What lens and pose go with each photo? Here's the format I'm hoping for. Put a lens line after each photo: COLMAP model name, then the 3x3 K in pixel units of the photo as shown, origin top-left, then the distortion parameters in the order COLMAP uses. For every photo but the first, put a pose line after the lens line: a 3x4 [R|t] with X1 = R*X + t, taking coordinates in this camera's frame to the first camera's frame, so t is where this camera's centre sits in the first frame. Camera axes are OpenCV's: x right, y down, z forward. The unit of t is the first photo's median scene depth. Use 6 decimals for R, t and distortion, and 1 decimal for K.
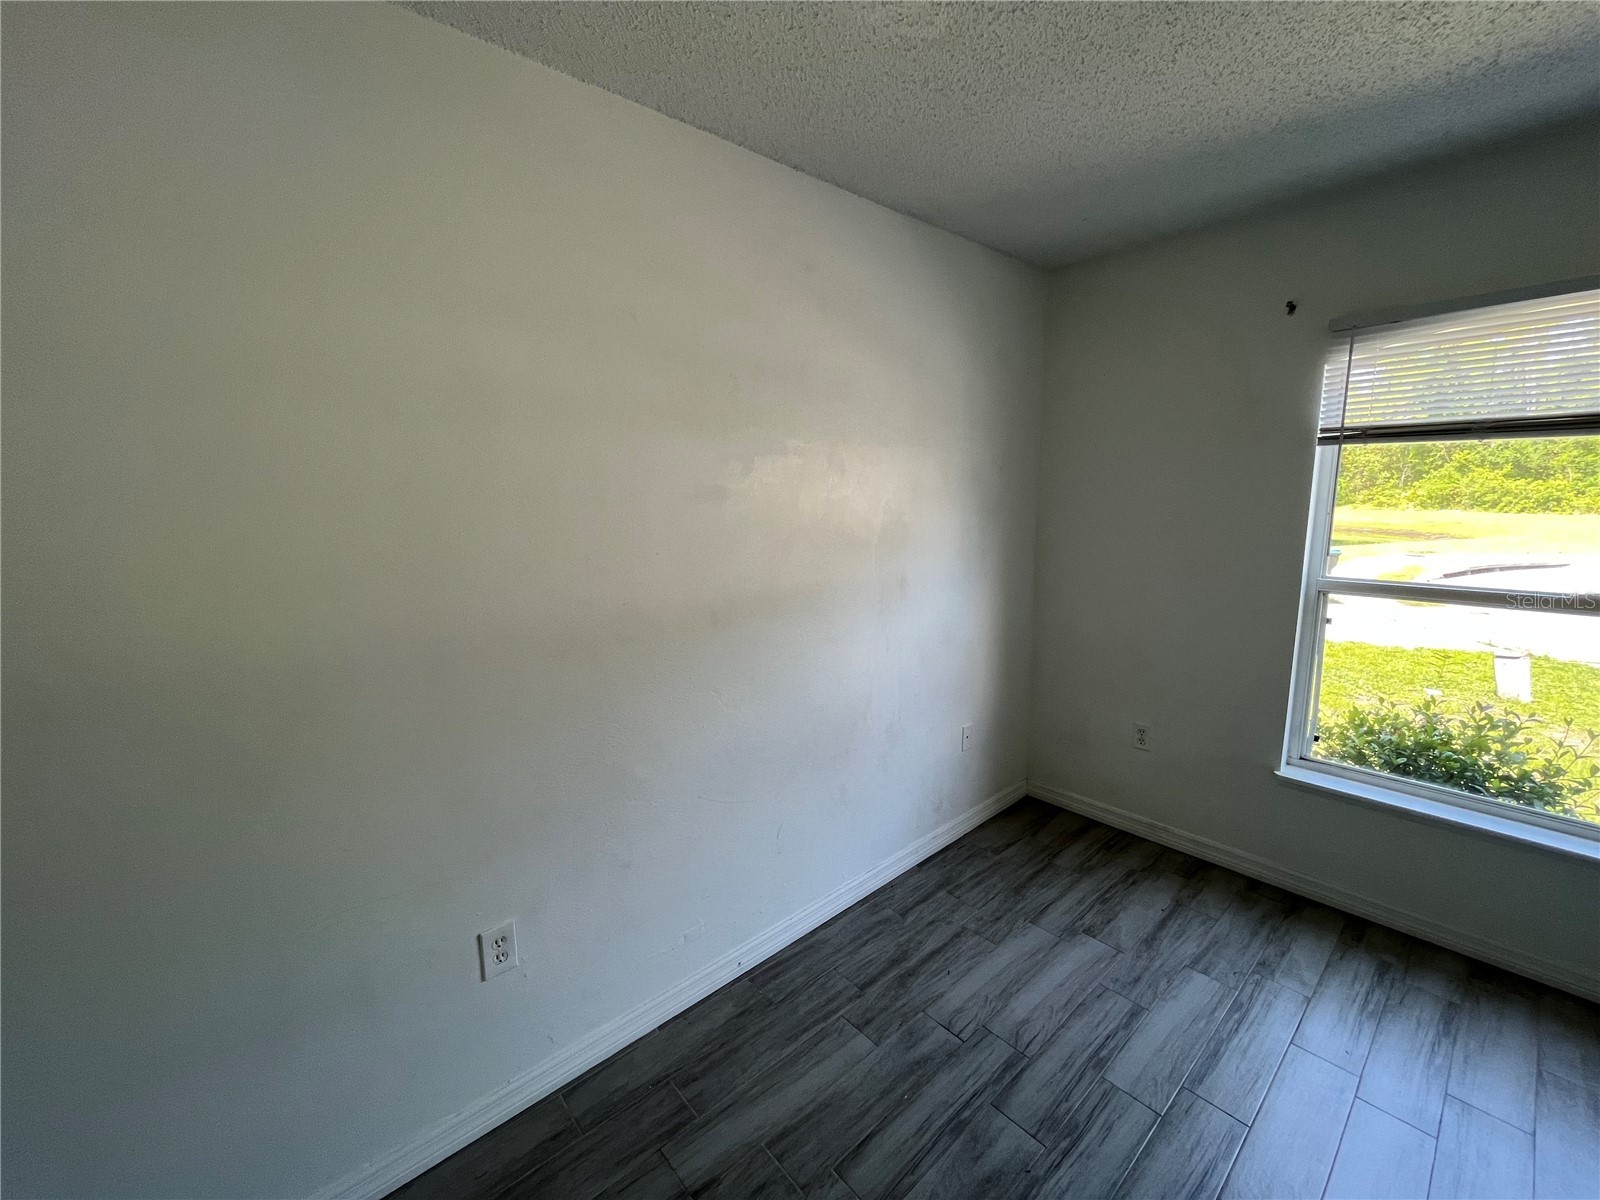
lens RADIAL K [[646.1, 0, 798.9], [0, 646.1, 598.4], [0, 0, 1]] dist [-0.012766, 0.000510]
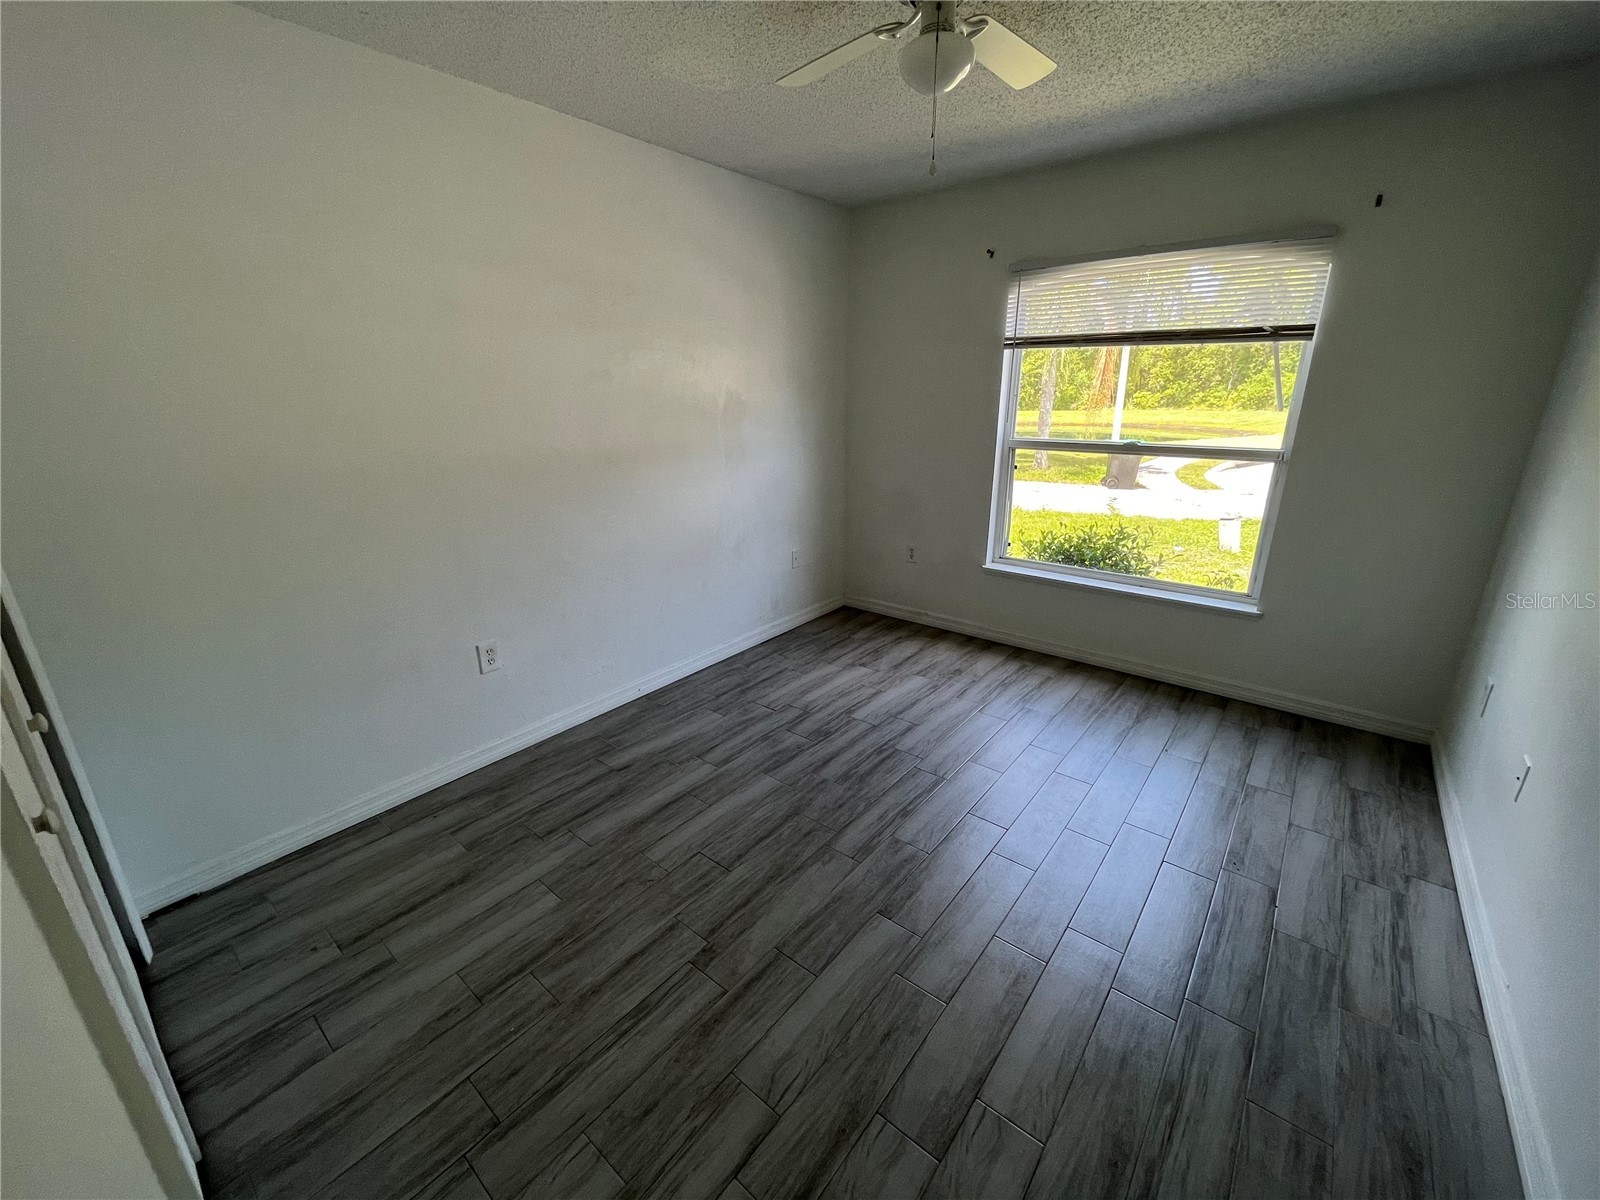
lens RADIAL K [[646.1, 0, 799.6], [0, 646.1, 601.5], [0, 0, 1]] dist [-0.012766, 0.000510]
pose [[0.986294, -0.043678, 0.159108, 0.048047], [0.019111, 0.988076, 0.152774, 0.115493], [-0.163884, -0.147639, 0.975369, -0.522373]]
